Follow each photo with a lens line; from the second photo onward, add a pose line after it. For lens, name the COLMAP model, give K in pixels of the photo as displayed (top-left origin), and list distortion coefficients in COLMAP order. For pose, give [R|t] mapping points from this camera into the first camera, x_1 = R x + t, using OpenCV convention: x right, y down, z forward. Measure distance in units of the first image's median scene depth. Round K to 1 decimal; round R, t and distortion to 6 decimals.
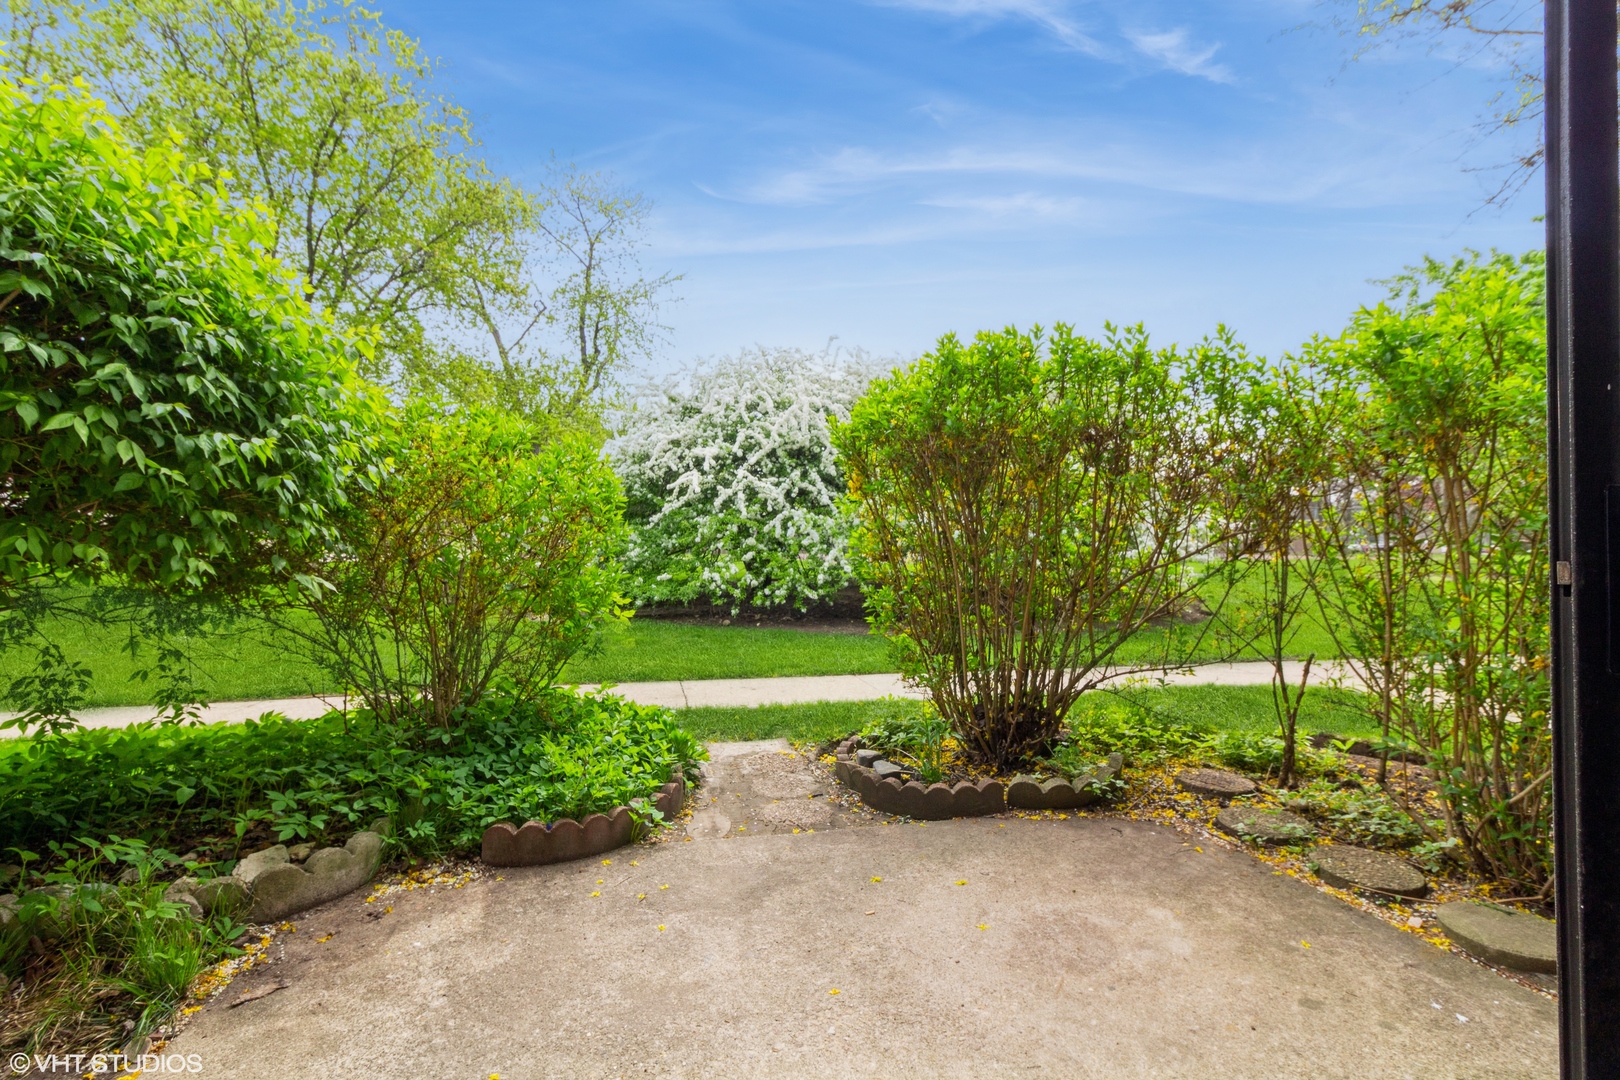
lens RADIAL K [[738.6, 0, 810.0], [0, 738.6, 540.0], [0, 0, 1]] dist [0.004279, -0.000055]
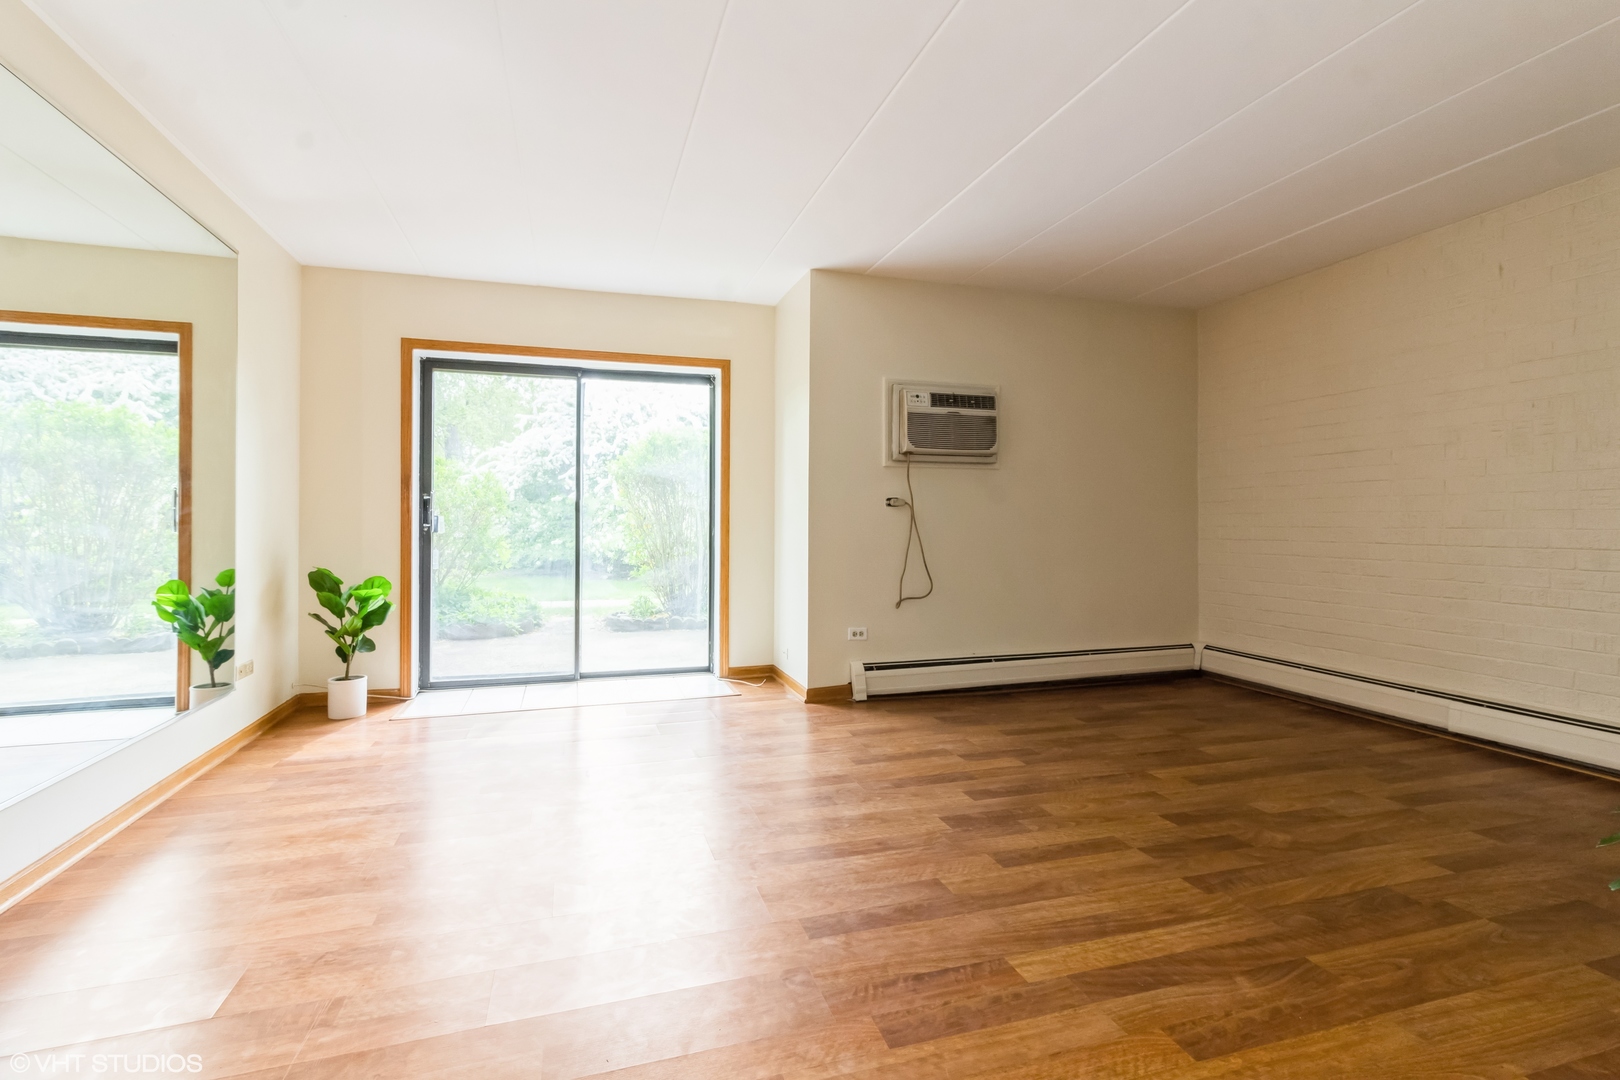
lens RADIAL K [[738.6, 0, 810.0], [0, 738.6, 540.0], [0, 0, 1]] dist [0.004279, -0.000055]
pose [[0.995552, 0.005655, 0.094048, 0.133709], [-0.008858, 0.999394, 0.033676, -0.005557], [-0.093800, -0.034359, 0.994998, -0.389718]]
